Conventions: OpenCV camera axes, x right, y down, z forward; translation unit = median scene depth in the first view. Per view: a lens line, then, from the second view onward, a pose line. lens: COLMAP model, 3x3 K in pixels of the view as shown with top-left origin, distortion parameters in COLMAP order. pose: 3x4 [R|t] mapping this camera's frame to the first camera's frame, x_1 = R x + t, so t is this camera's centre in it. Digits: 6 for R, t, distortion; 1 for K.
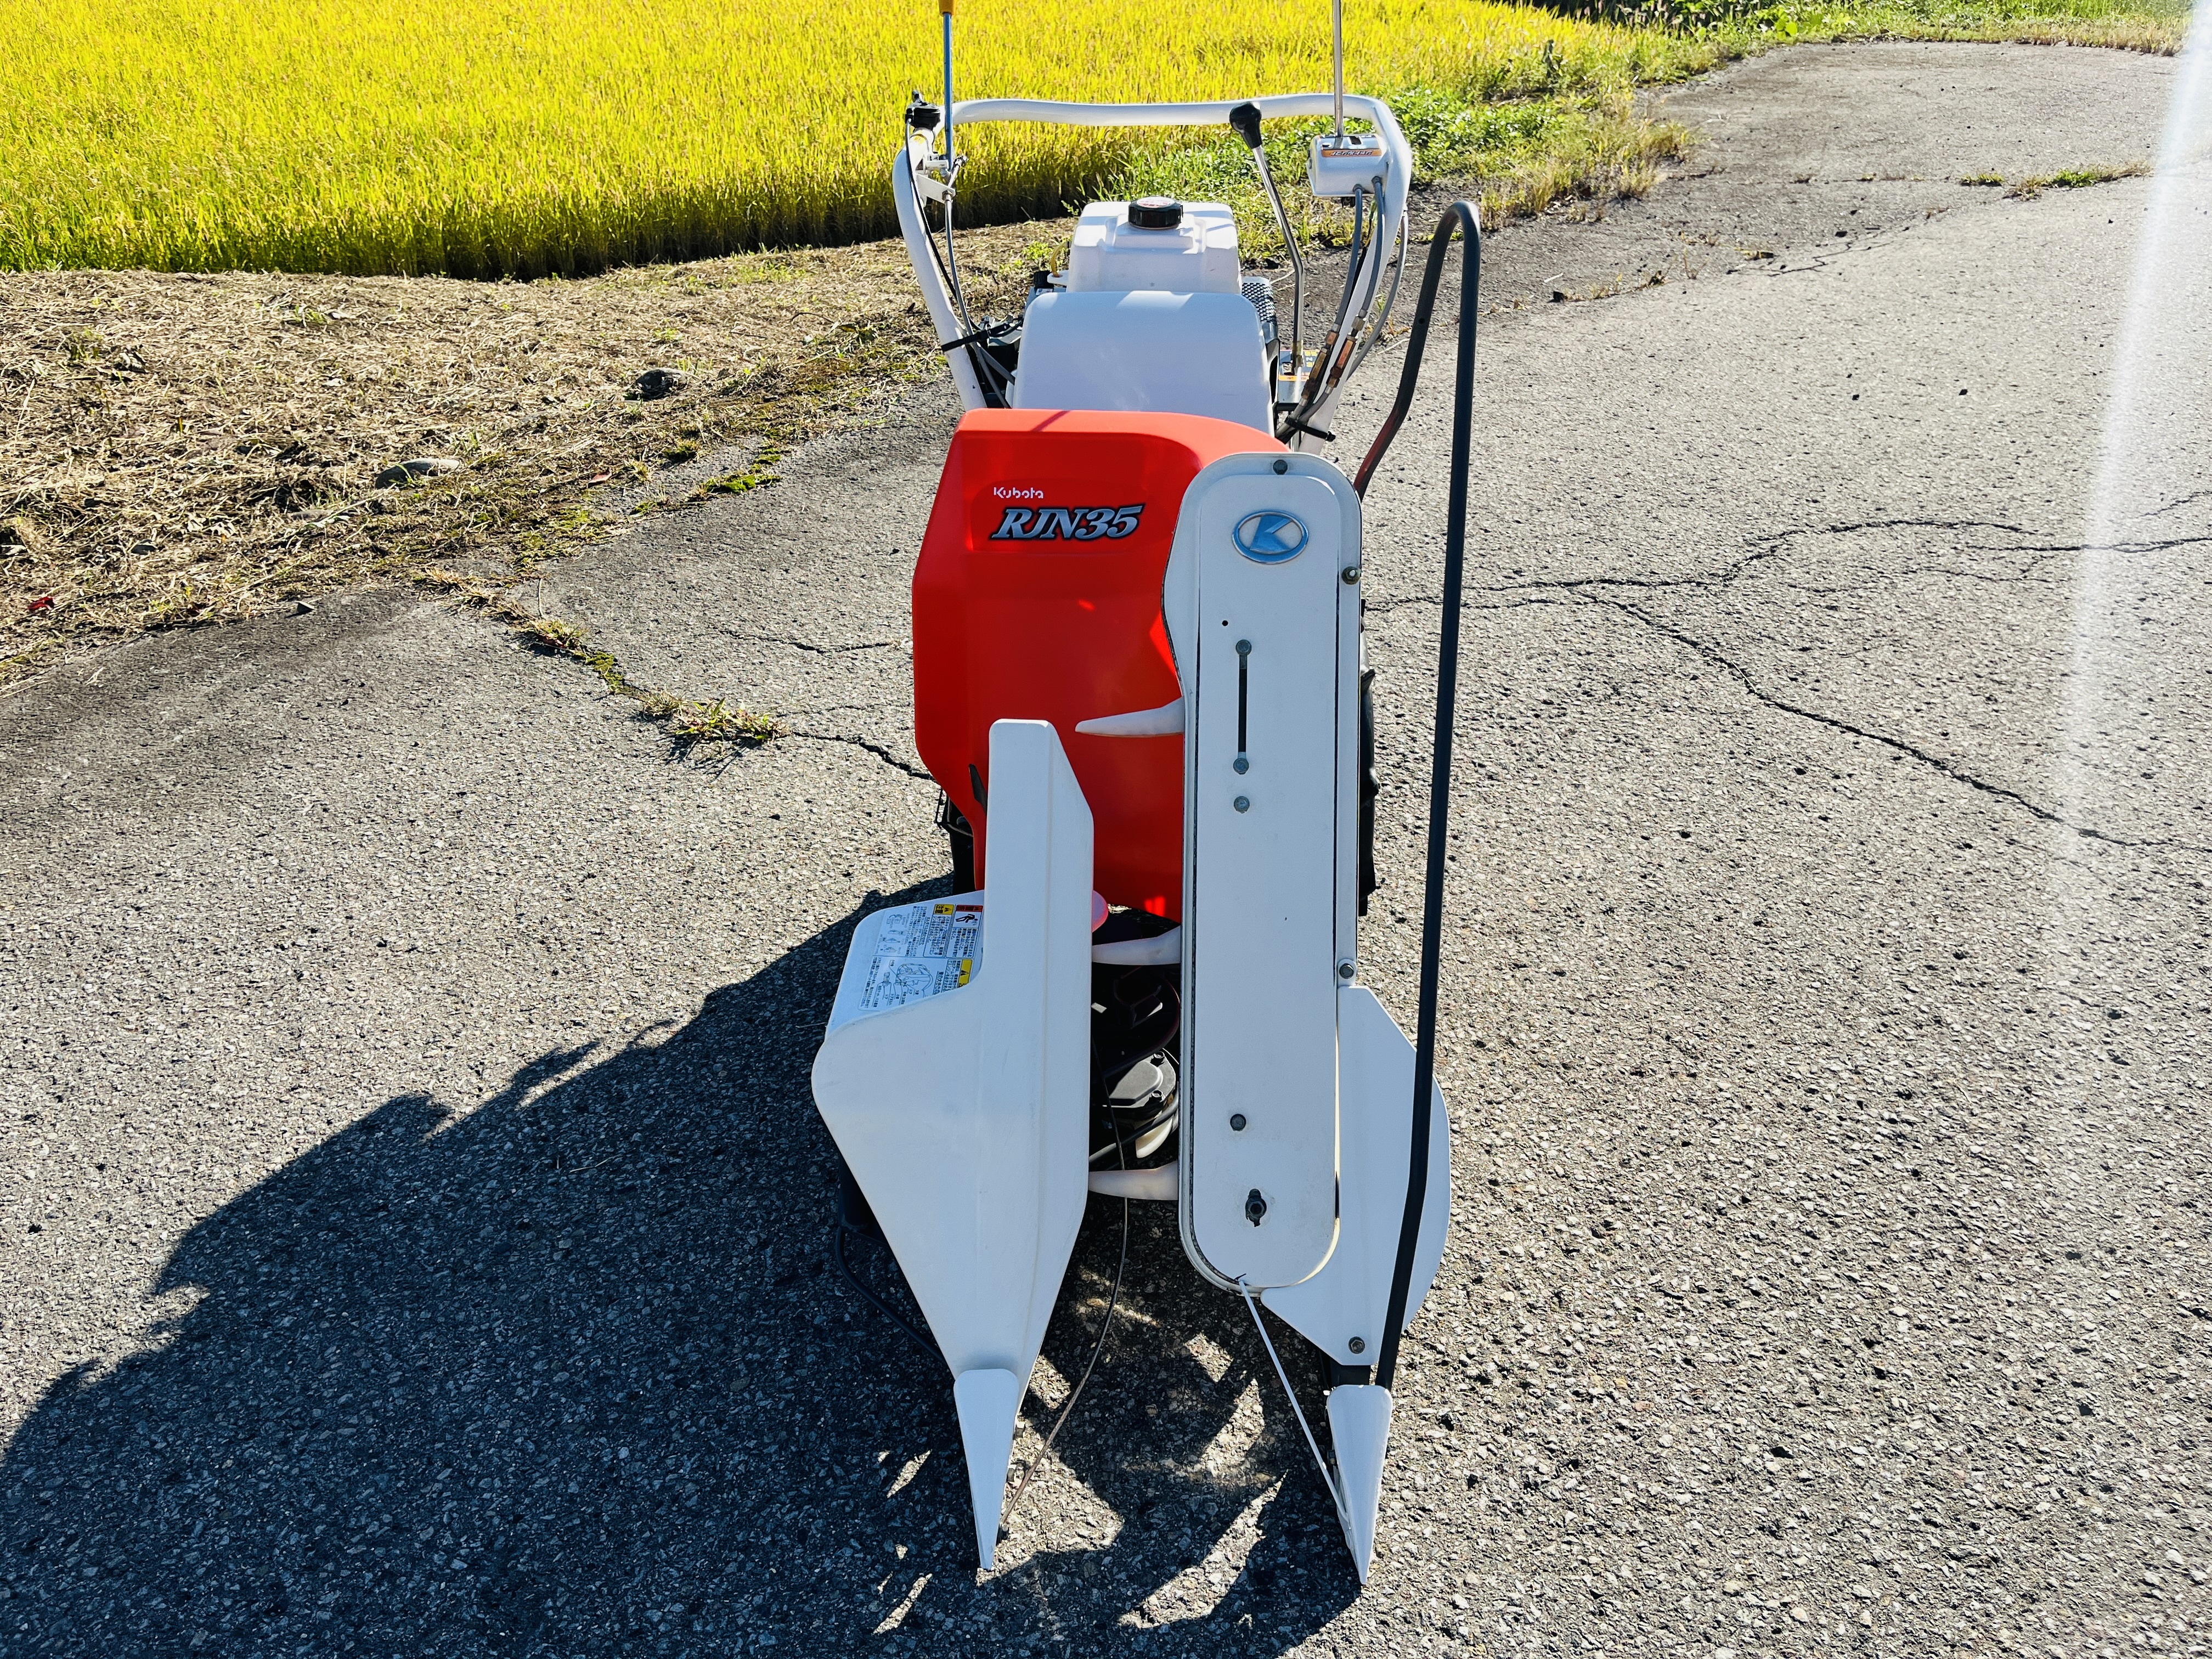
lens RADIAL K [[1674.8, 0, 1105.3], [0, 1674.8, 834.3], [0, 0, 1]] dist [0.028573, -0.004611]
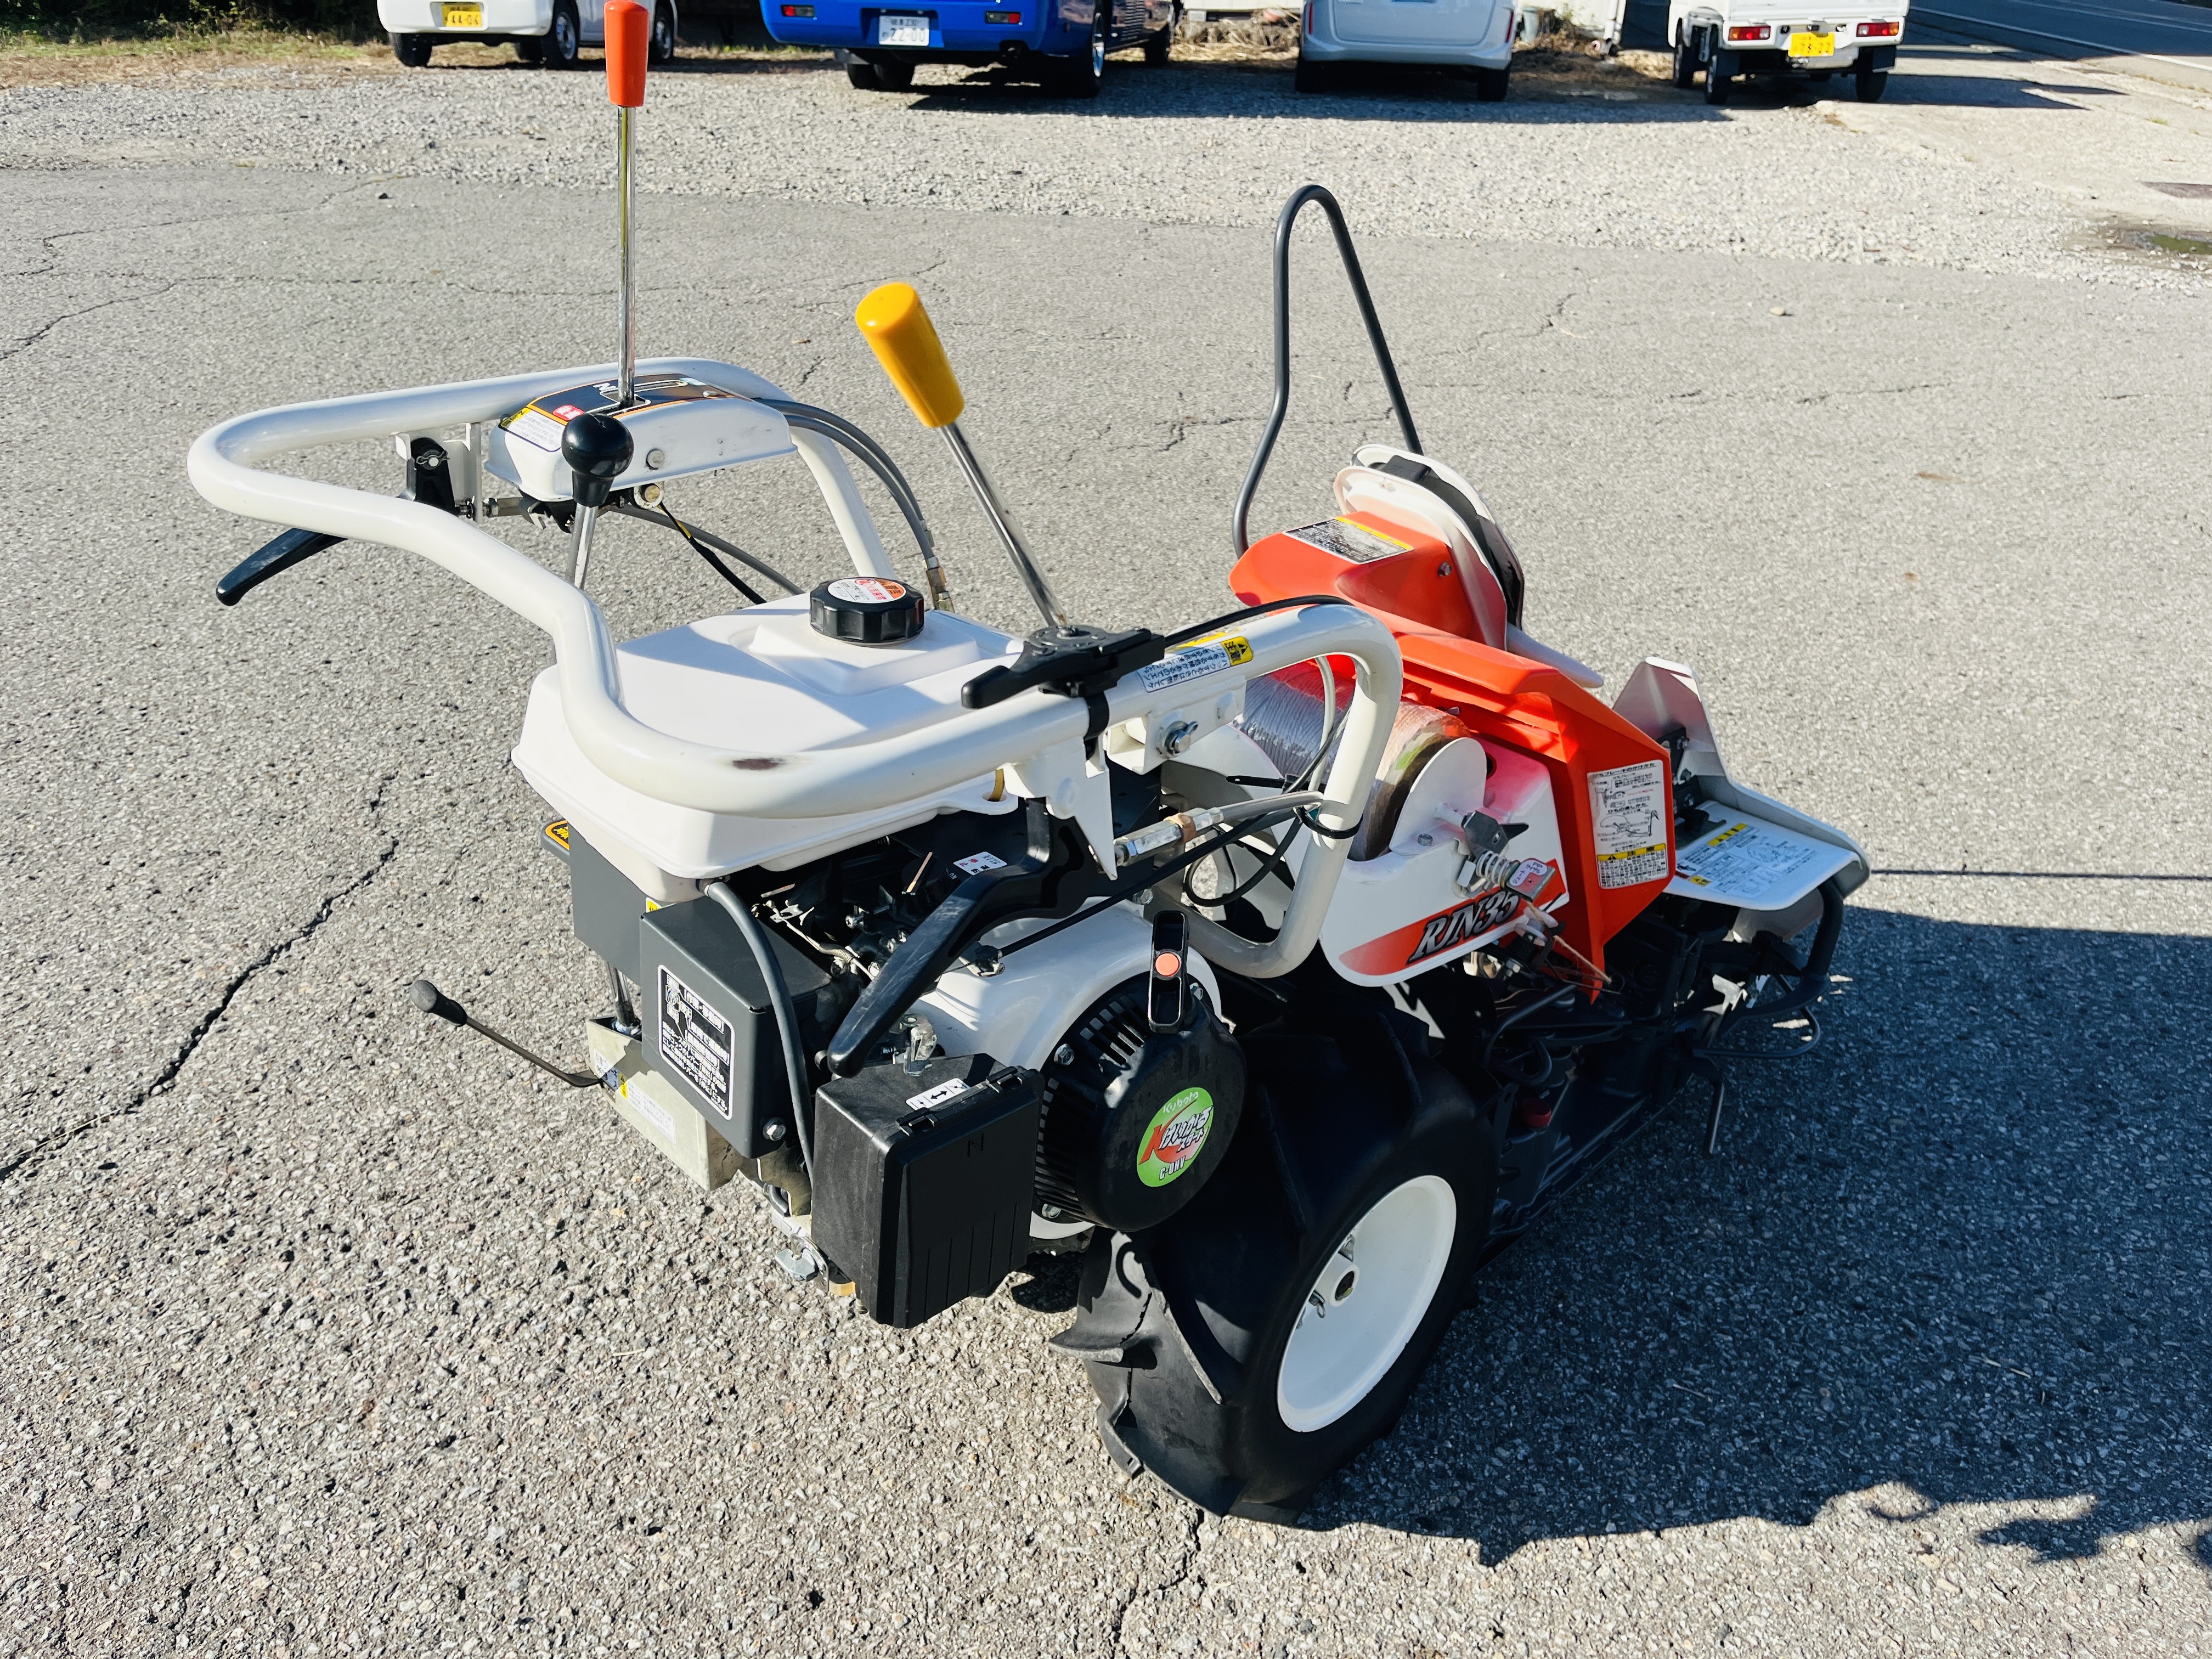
lens RADIAL K [[1693.7, 0, 1106.0], [0, 1693.7, 829.5], [0, 0, 1]] dist [0.096623, -0.144872]
pose [[-0.731417, -0.346778, 0.587174, -0.471744], [0.333863, 0.568697, 0.751744, -0.960849], [-0.594612, 0.745875, -0.300178, 1.611315]]
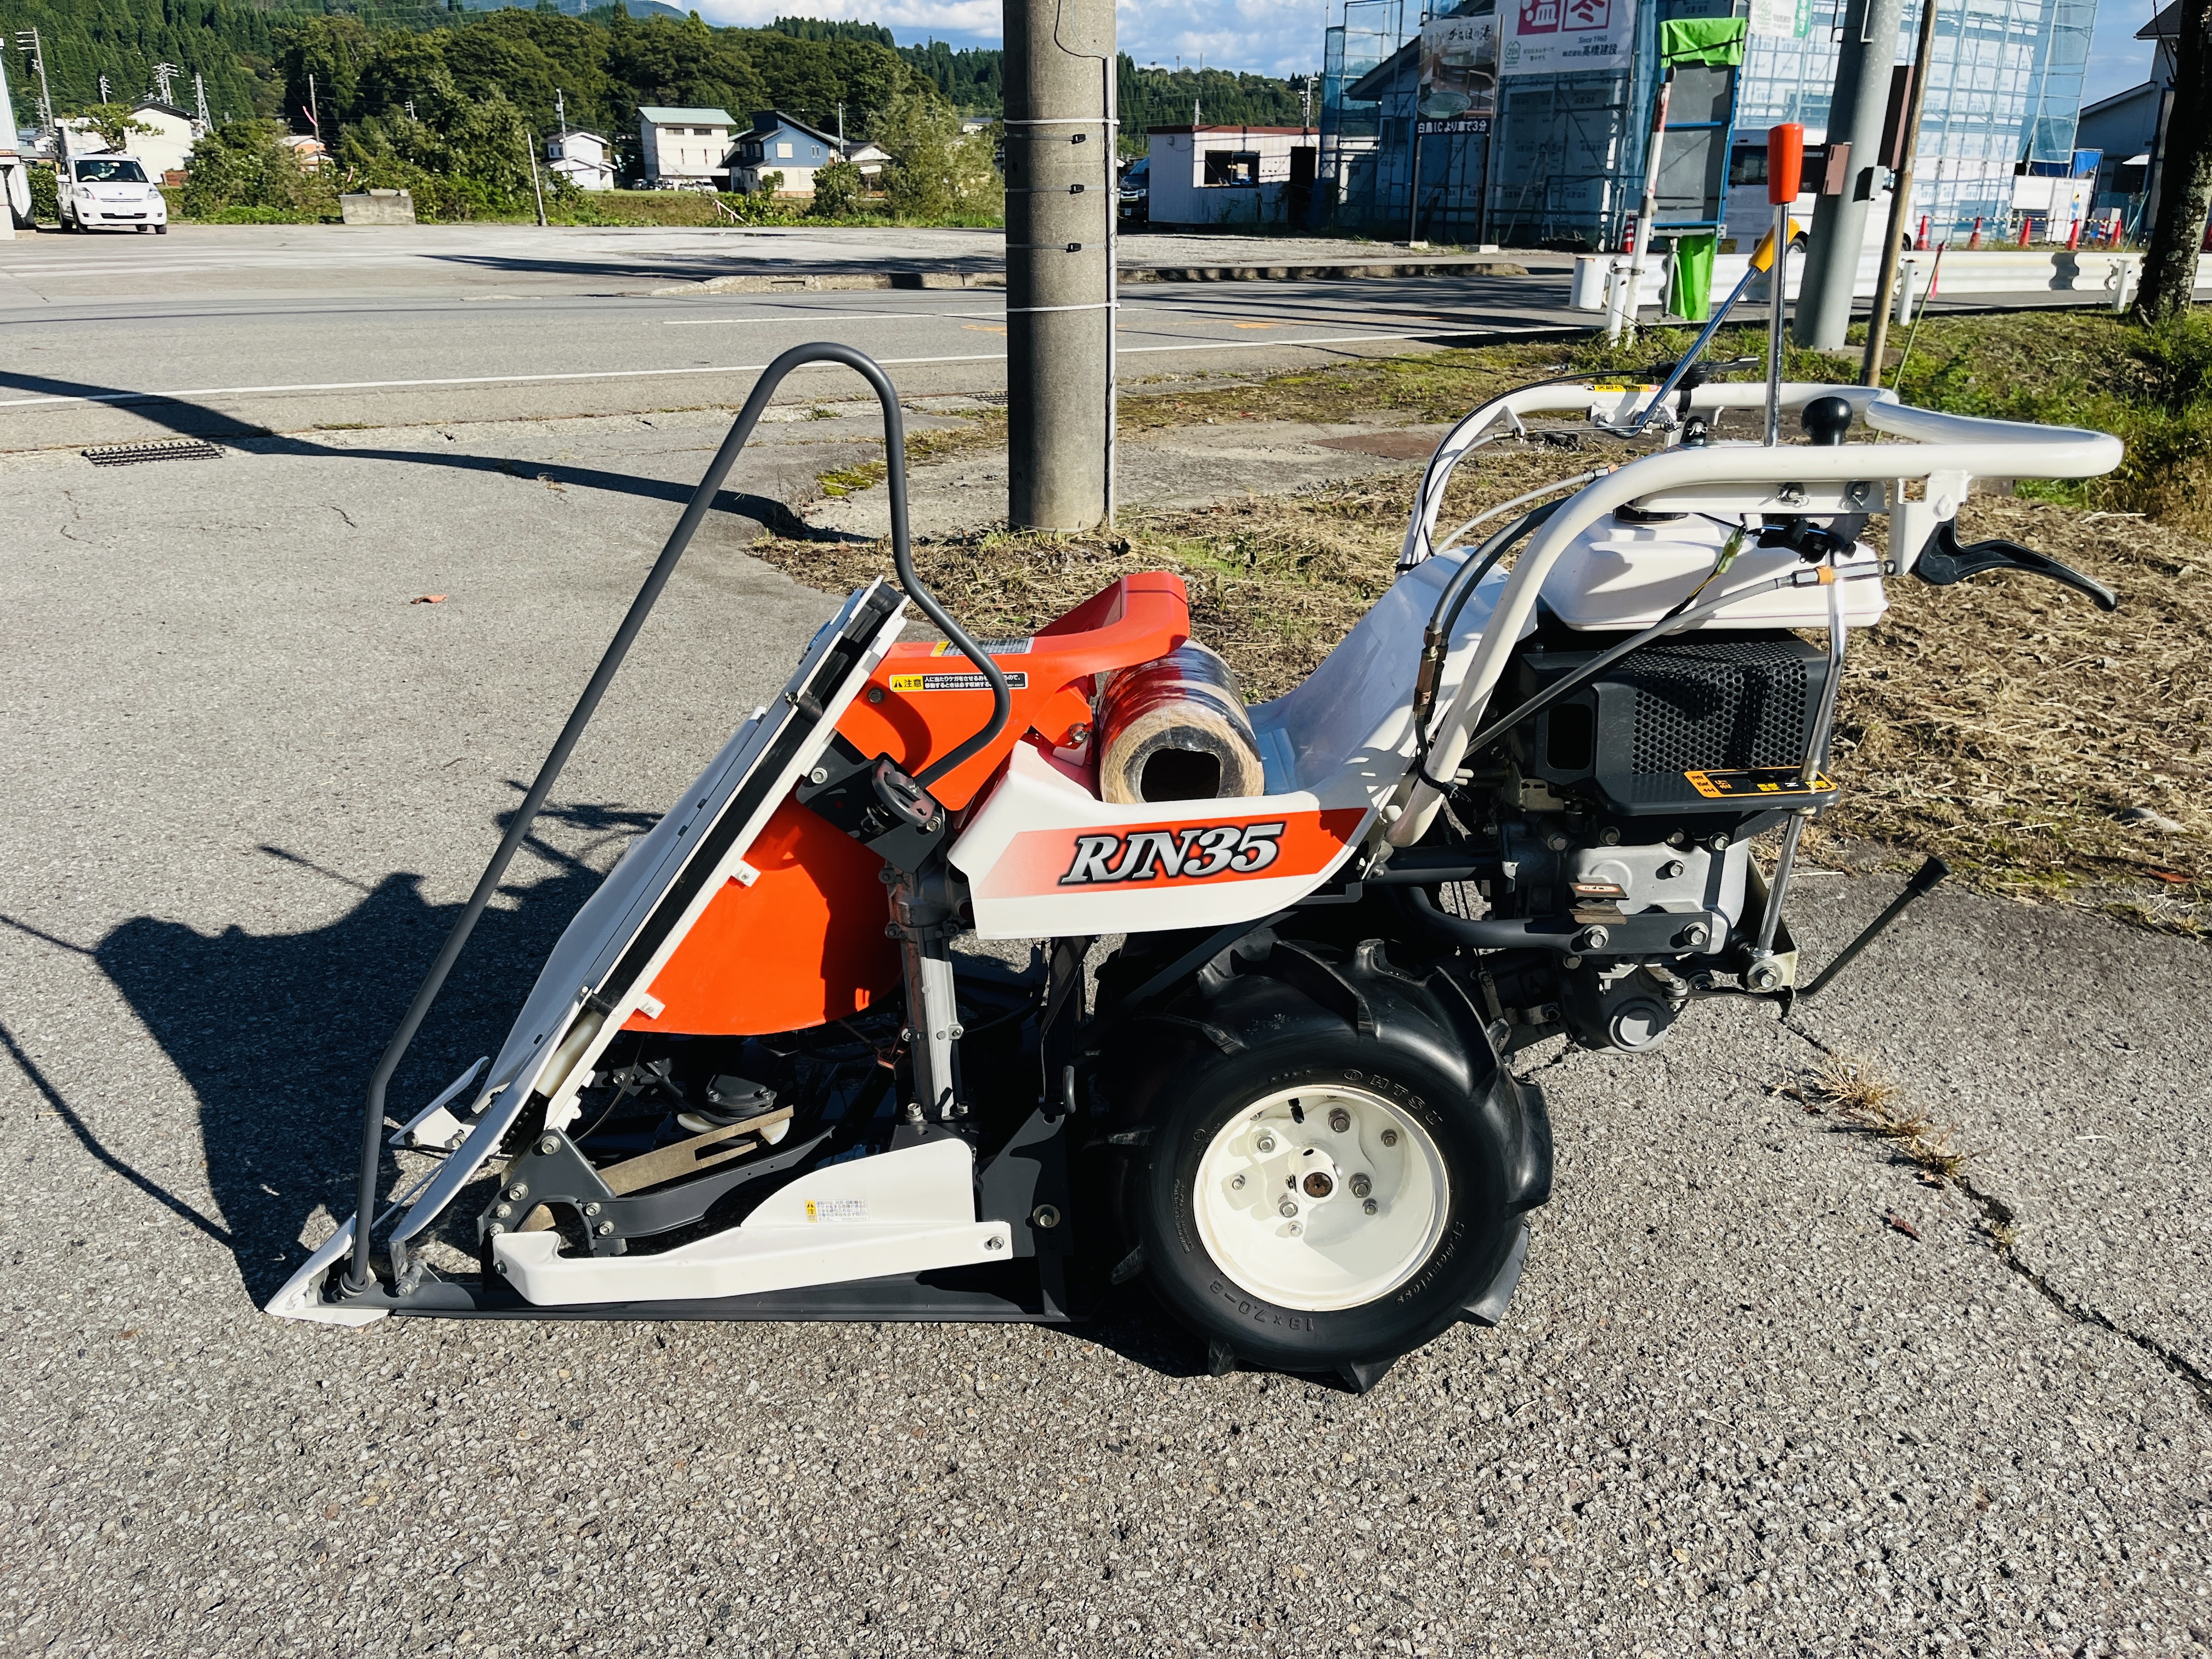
lens RADIAL K [[1664.4, 0, 1107.4], [0, 1664.4, 812.6], [0, 0, 1]] dist [0.091765, -0.138574]
pose [[0.021384, 0.341674, -0.939575, 1.096100], [-0.538342, 0.795847, 0.277156, -0.473030], [0.842455, 0.499886, 0.200956, 0.988226]]
